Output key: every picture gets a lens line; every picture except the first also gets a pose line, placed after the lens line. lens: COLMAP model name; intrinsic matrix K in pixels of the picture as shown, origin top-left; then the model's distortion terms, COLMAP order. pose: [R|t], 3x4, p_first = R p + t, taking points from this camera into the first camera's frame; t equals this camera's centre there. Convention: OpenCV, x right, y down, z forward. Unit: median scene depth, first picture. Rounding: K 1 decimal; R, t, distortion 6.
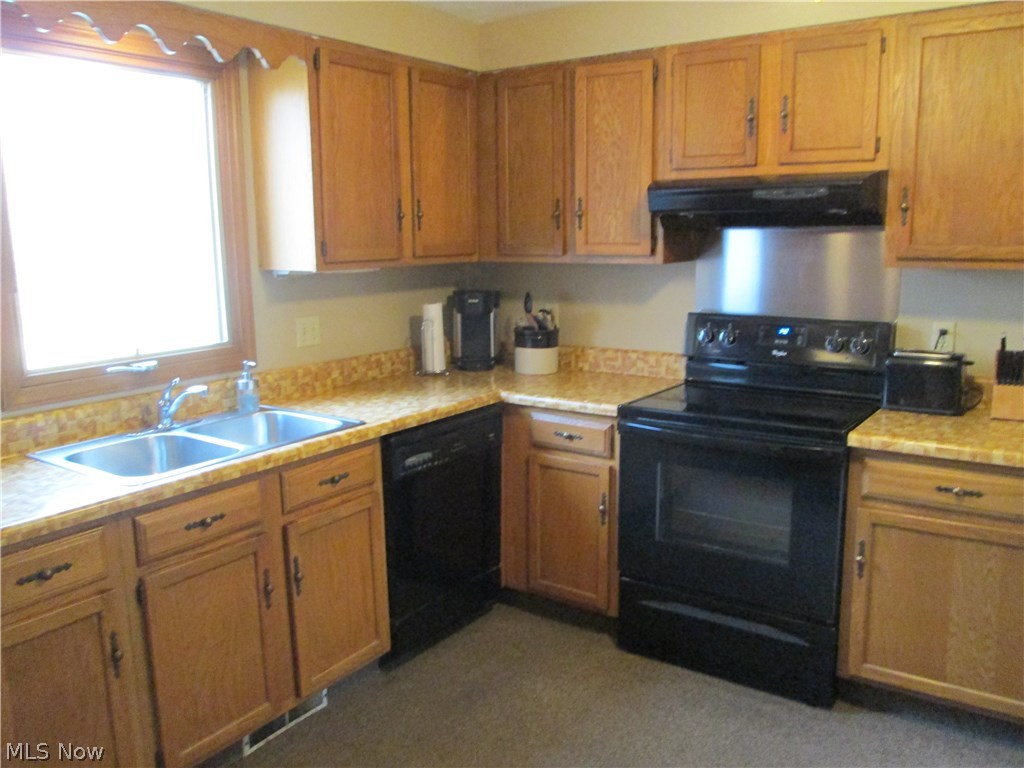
lens RADIAL K [[849.1, 0, 509.6], [0, 849.1, 385.4], [0, 0, 1]] dist [-0.051137, 0.028321]
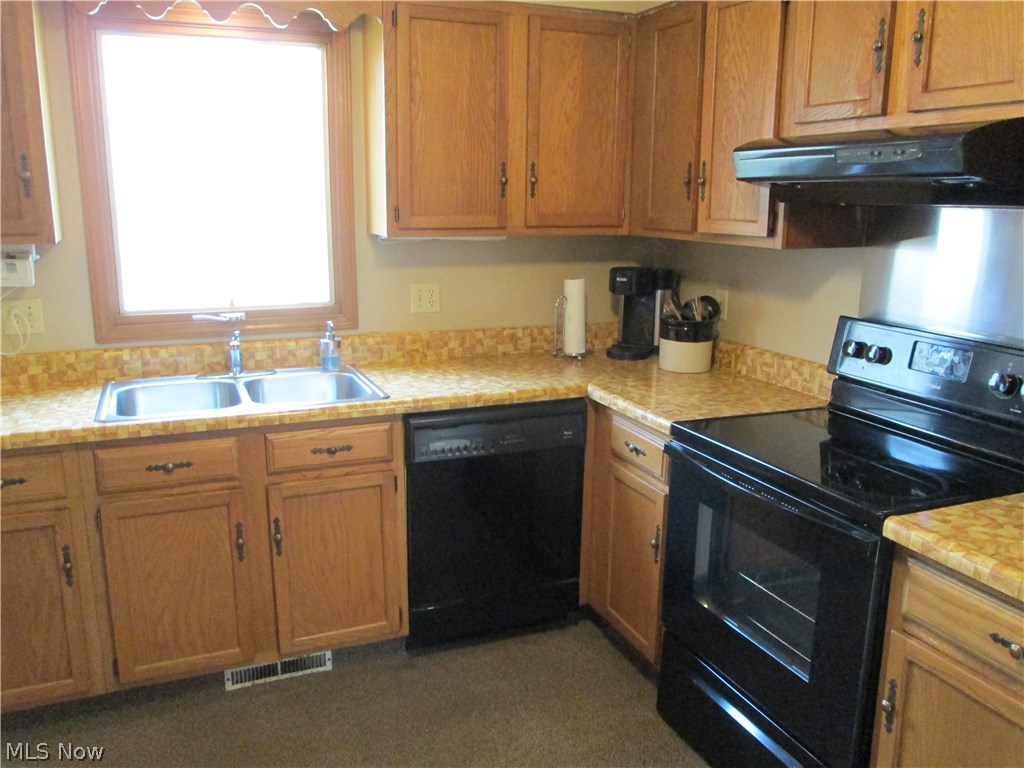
lens RADIAL K [[849.1, 0, 513.0], [0, 849.1, 385.2], [0, 0, 1]] dist [-0.051137, 0.028321]
pose [[0.842750, 0.137149, -0.520540, 0.422485], [-0.115344, 0.990547, 0.074242, -0.054467], [0.525802, -0.002526, 0.850603, 0.242341]]
